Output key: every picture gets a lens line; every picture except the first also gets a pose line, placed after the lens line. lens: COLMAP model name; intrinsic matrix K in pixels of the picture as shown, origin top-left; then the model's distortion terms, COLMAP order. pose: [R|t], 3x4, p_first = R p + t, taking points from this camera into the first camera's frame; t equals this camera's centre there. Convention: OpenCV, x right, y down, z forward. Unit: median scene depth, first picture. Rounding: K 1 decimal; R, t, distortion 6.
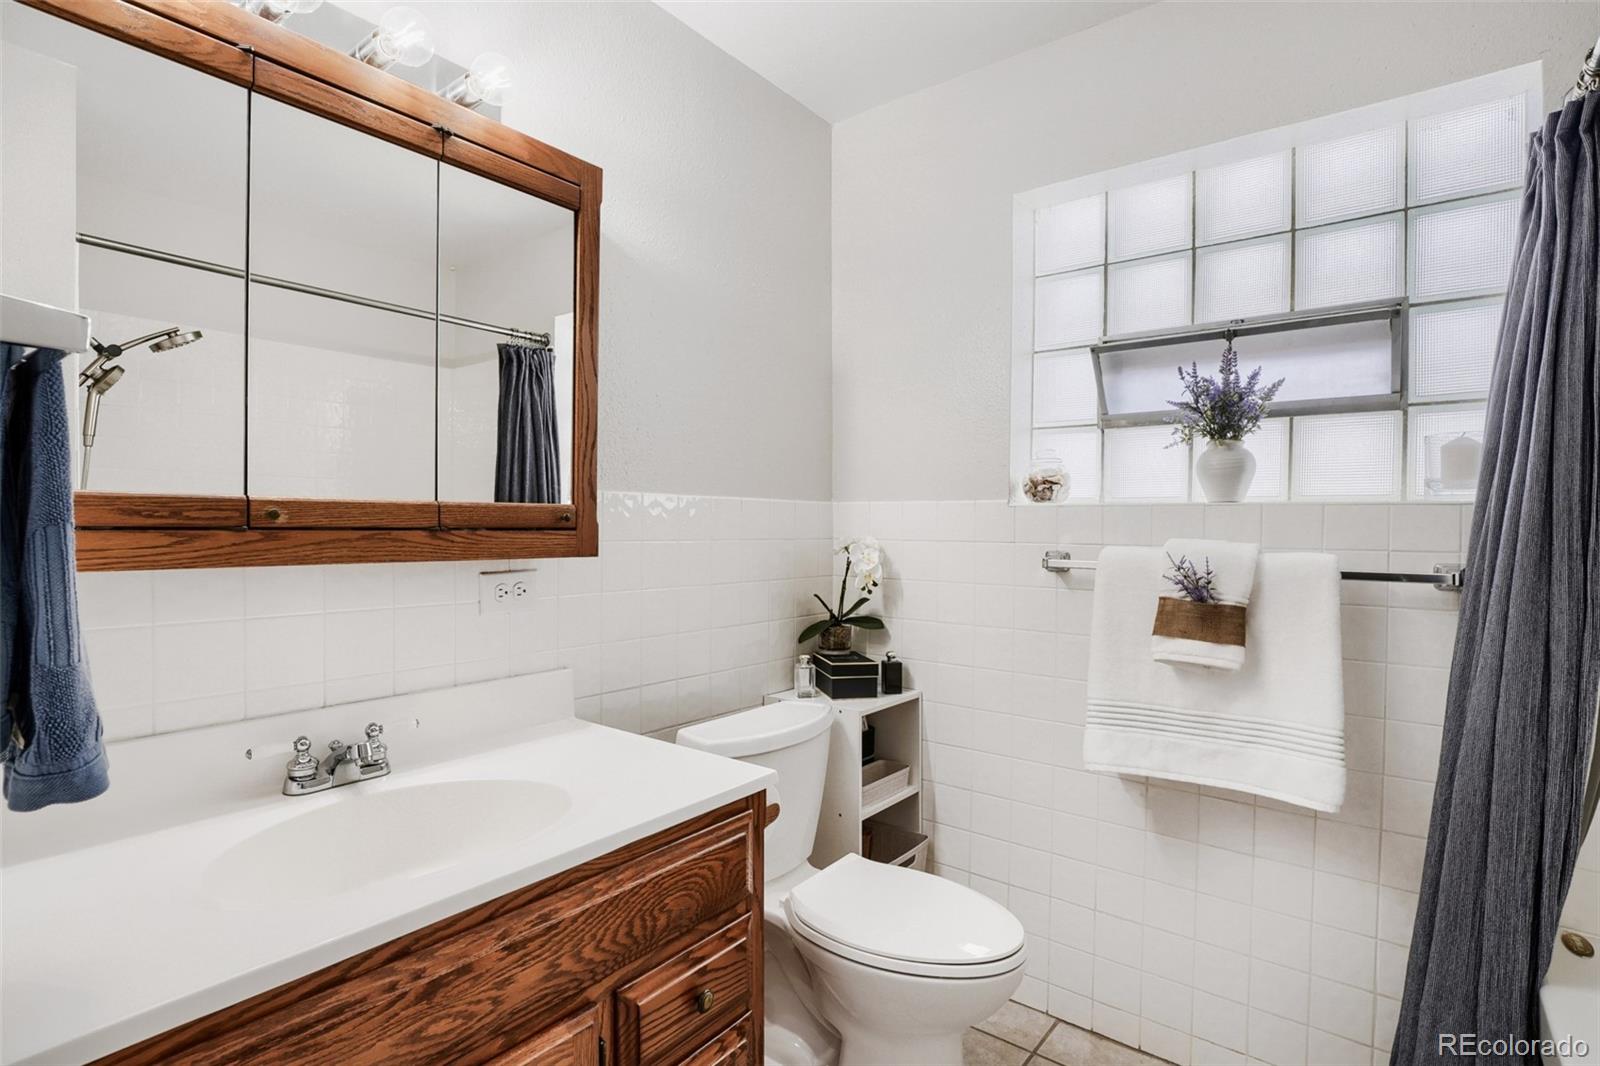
lens RADIAL K [[779.3, 0, 800.8], [0, 779.3, 535.7], [0, 0, 1]] dist [-0.022259, 0.000301]
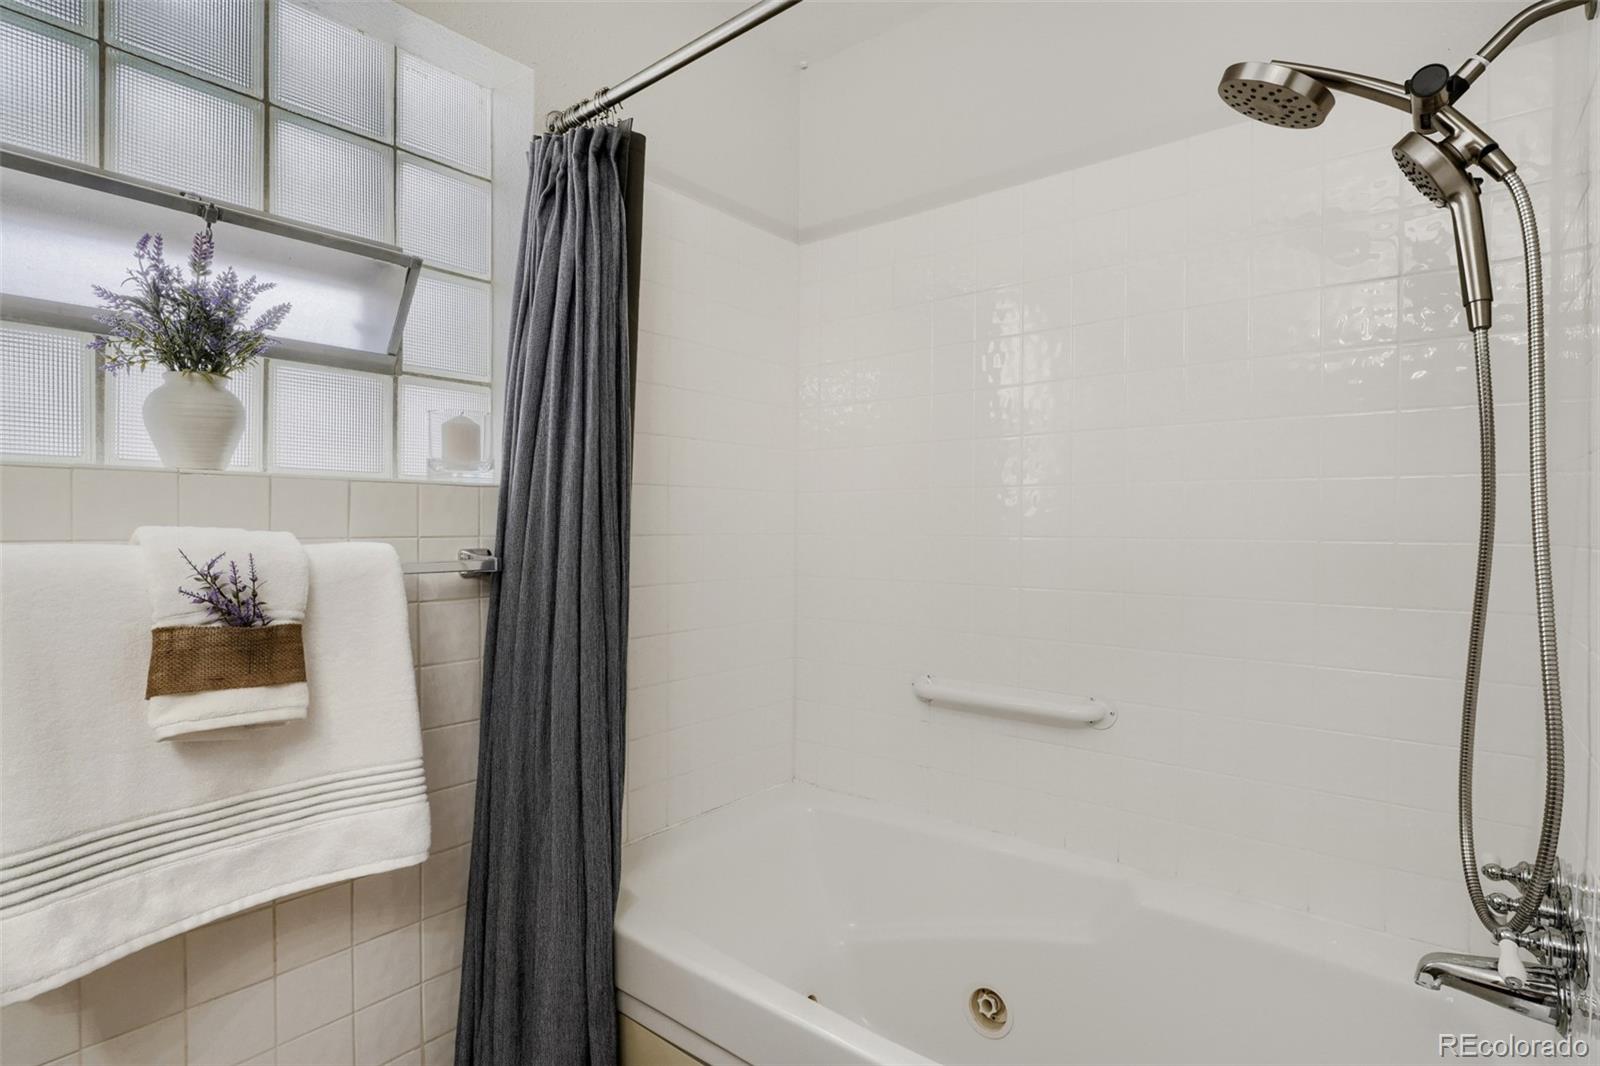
lens RADIAL K [[779.3, 0, 800.9], [0, 779.3, 534.0], [0, 0, 1]] dist [-0.022259, 0.000301]
pose [[0.019536, -0.025021, 0.999496, -0.096035], [0.010593, 0.999636, 0.024817, -0.000444], [-0.999753, 0.010103, 0.019794, 0.521951]]
